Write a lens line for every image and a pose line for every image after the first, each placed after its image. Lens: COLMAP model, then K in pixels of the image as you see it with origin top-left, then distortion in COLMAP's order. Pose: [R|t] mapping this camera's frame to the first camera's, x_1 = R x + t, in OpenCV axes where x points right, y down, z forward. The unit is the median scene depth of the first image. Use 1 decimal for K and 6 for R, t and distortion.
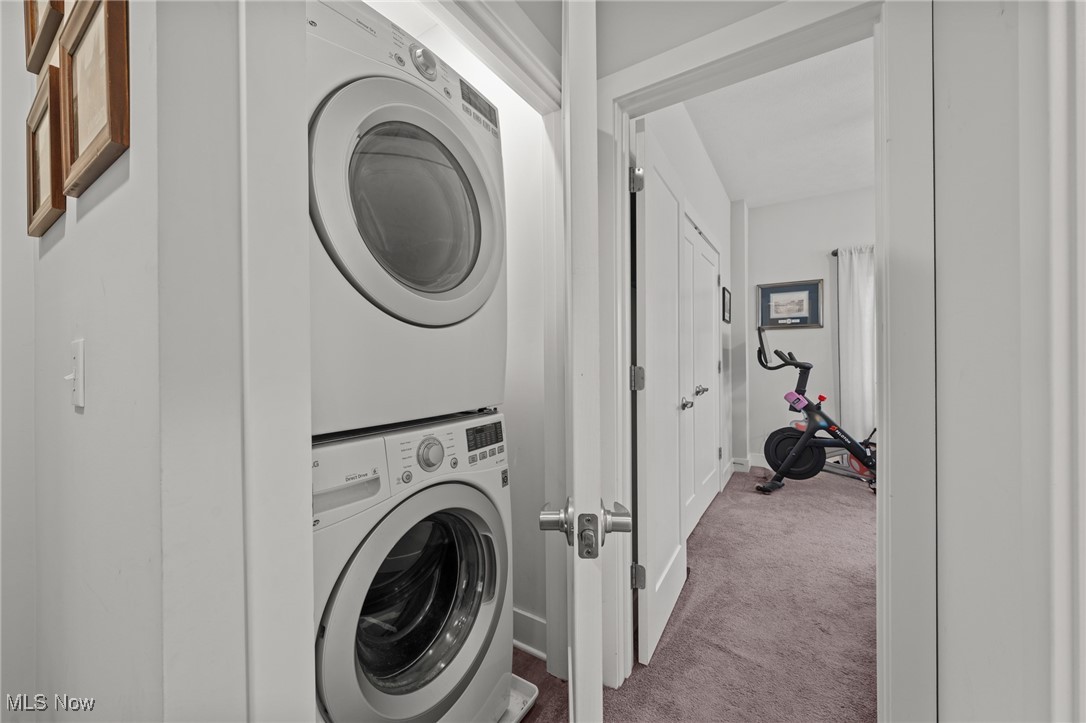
lens RADIAL K [[414.3, 0, 545.2], [0, 414.3, 360.5], [0, 0, 1]] dist [-0.003799, 0.001203]
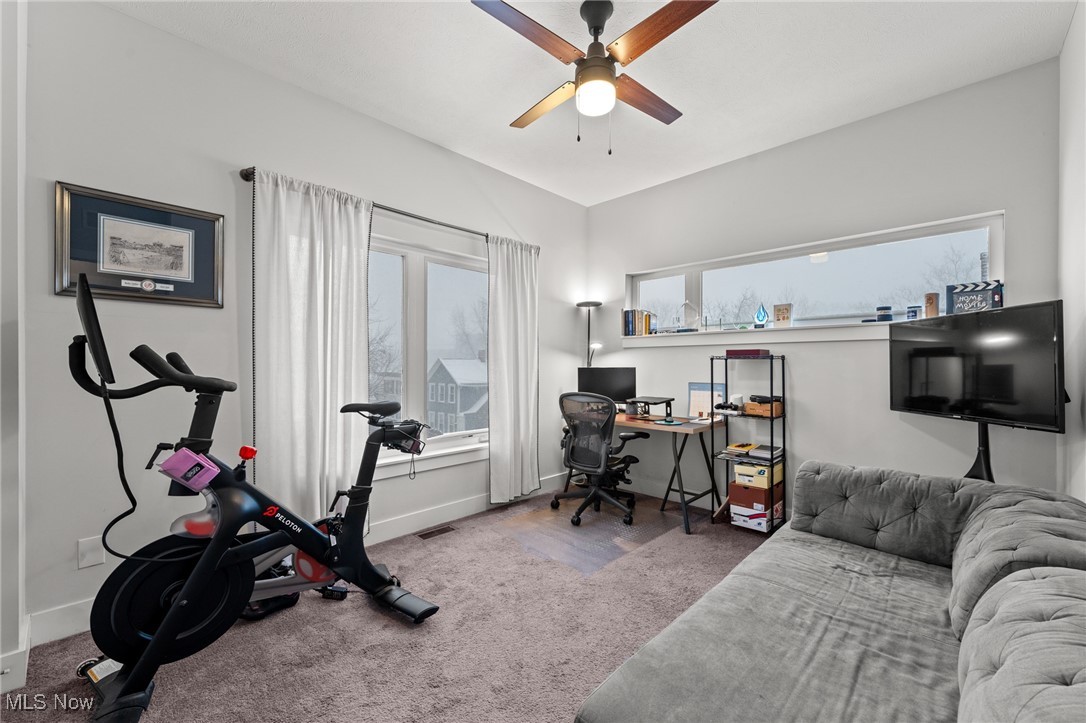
lens RADIAL K [[446.2, 0, 546.8], [0, 446.2, 359.2], [0, 0, 1]] dist [-0.002890, -0.000259]
pose [[0.217219, 0.013704, 0.976027, 0.238951], [-0.001277, 0.999905, -0.013755, -0.008433], [-0.976122, 0.001742, 0.217216, 0.538609]]
